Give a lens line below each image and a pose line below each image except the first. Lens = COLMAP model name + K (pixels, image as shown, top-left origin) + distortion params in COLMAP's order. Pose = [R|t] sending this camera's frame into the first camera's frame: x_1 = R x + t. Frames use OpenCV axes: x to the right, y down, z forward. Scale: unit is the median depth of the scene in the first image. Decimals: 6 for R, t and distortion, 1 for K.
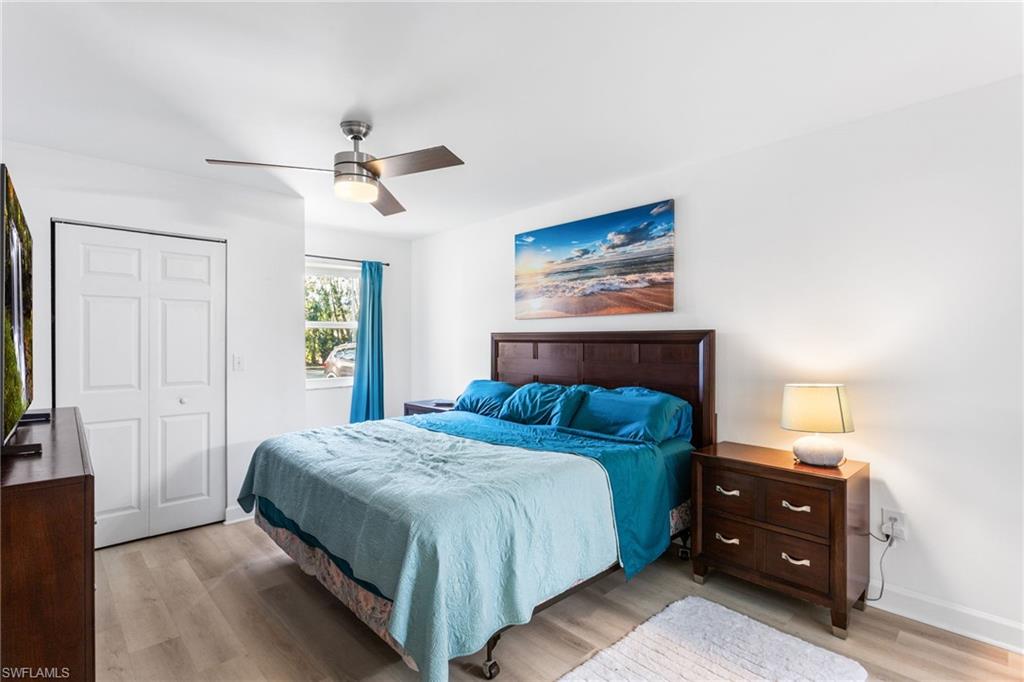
lens RADIAL K [[489.7, 0, 507.6], [0, 489.7, 346.8], [0, 0, 1]] dist [0.002825, 0.000116]
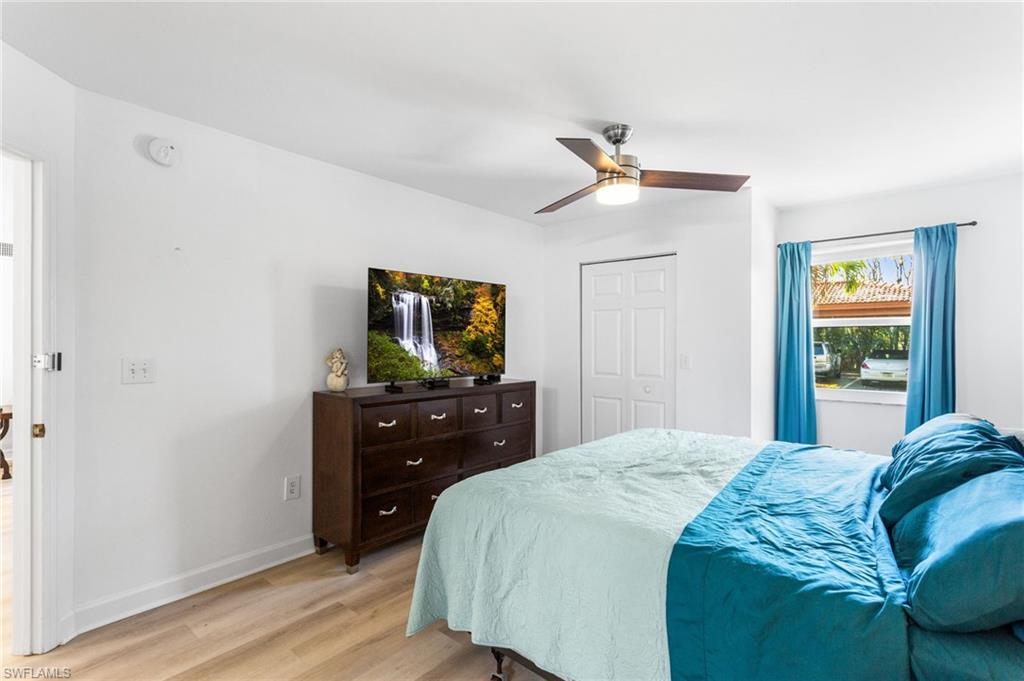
lens RADIAL K [[489.7, 0, 505.6], [0, 489.7, 349.5], [0, 0, 1]] dist [0.002825, 0.000116]
pose [[0.092156, 0.020369, -0.995536, 0.476896], [-0.016580, 0.999684, 0.018919, -0.008260], [0.995606, 0.014763, 0.092465, 0.476697]]
